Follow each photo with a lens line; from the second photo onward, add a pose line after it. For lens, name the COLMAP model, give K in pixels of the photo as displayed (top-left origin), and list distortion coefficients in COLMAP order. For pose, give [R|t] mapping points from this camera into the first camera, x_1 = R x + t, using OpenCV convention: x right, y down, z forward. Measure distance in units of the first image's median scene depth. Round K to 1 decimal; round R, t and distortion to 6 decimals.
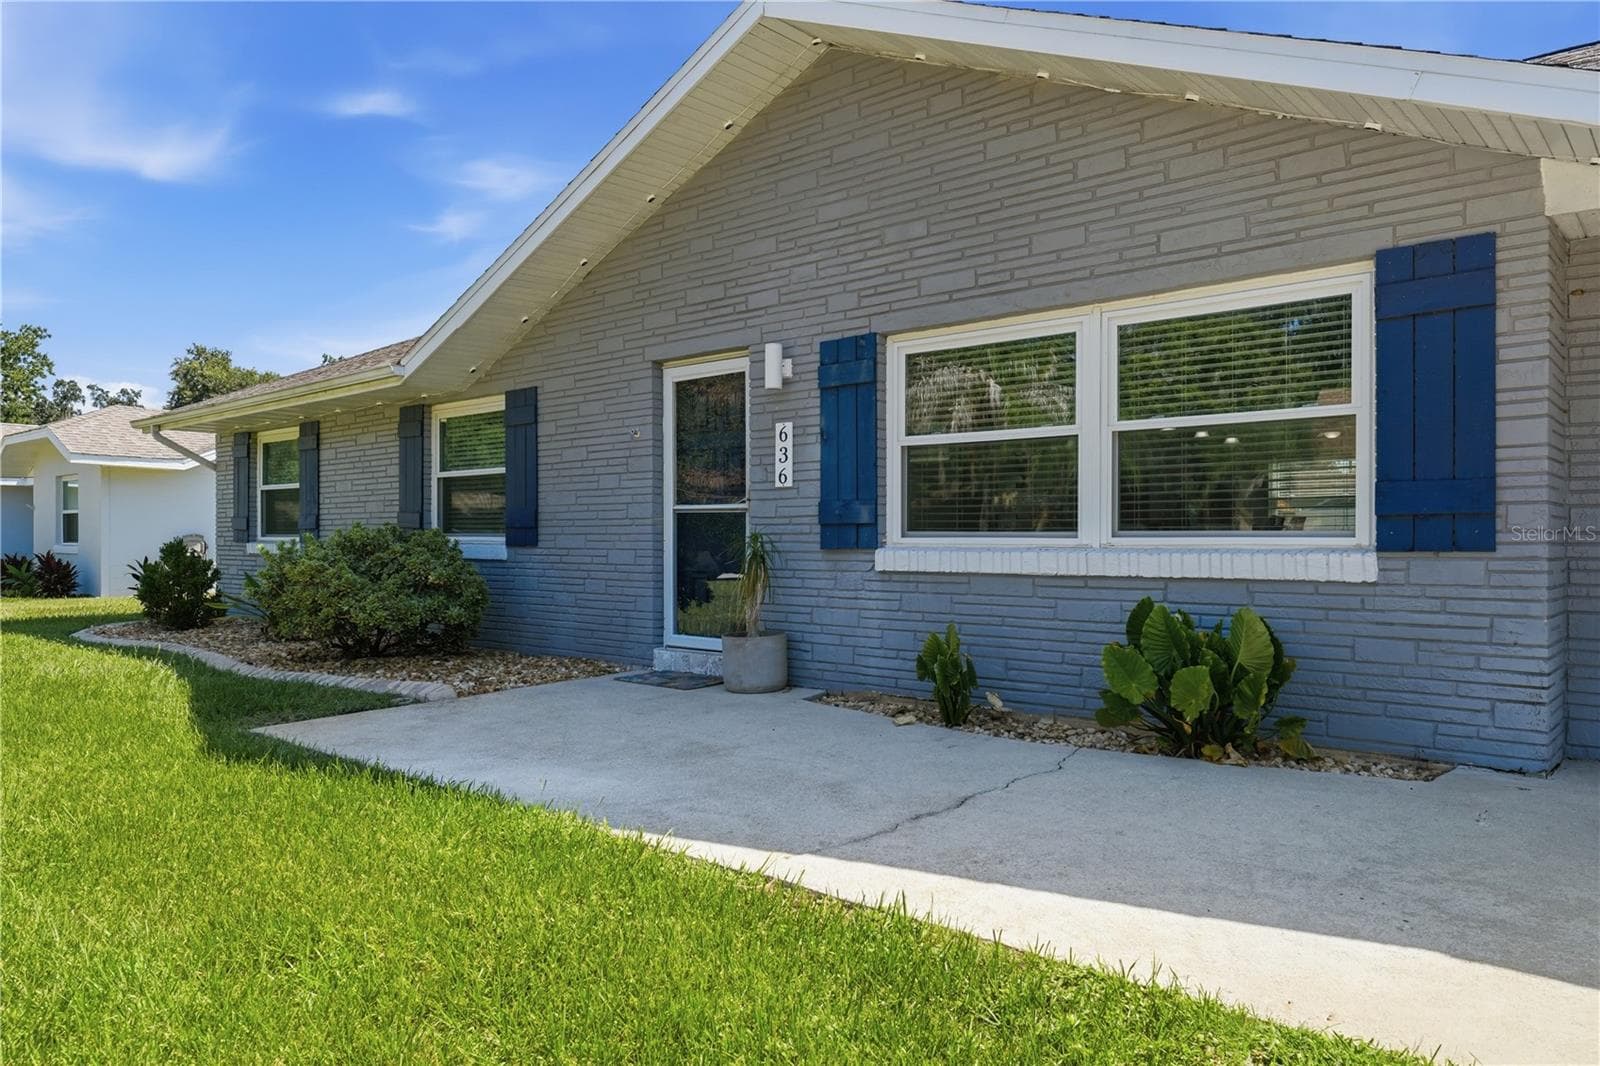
lens RADIAL K [[1085.4, 0, 800.0], [0, 1085.4, 533.0], [0, 0, 1]] dist [-0.001830, -0.001648]
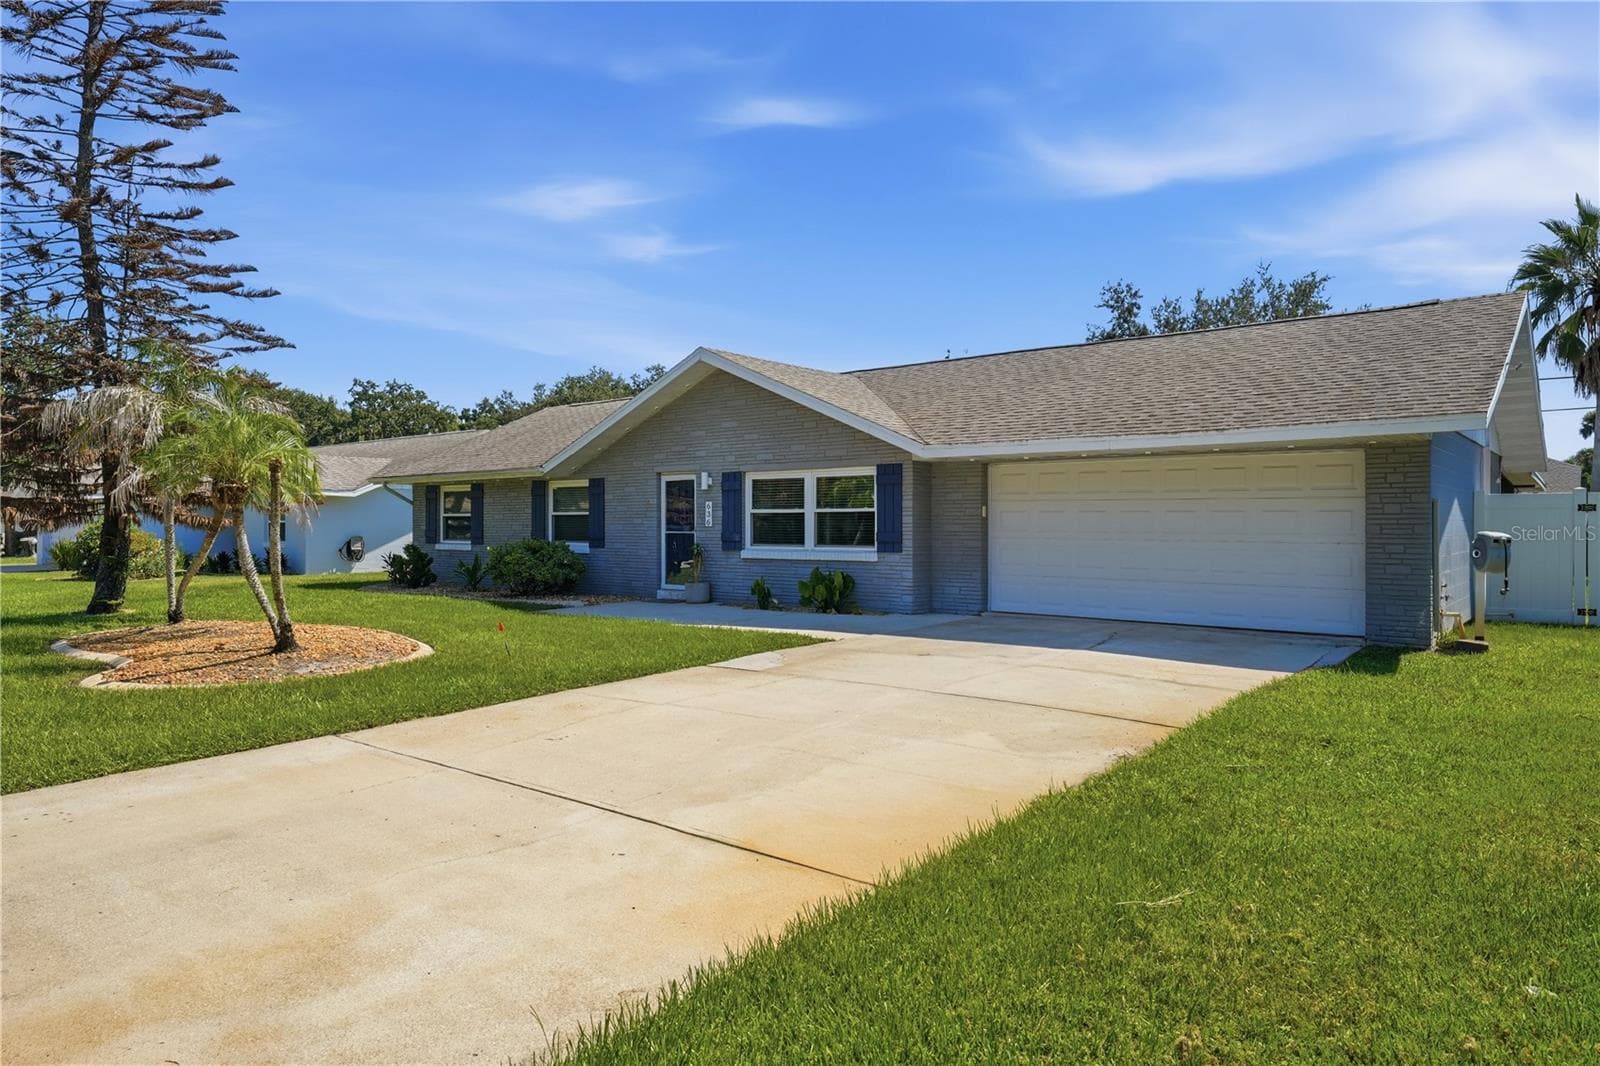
lens RADIAL K [[1025.5, 0, 800.0], [0, 1025.5, 533.0], [0, 0, 1]] dist [0.026566, -0.000013]
pose [[0.999305, 0.000506, 0.037262, 0.111877], [-0.000875, 0.999951, 0.009883, -0.050346], [-0.037255, -0.009909, 0.999257, -1.467784]]
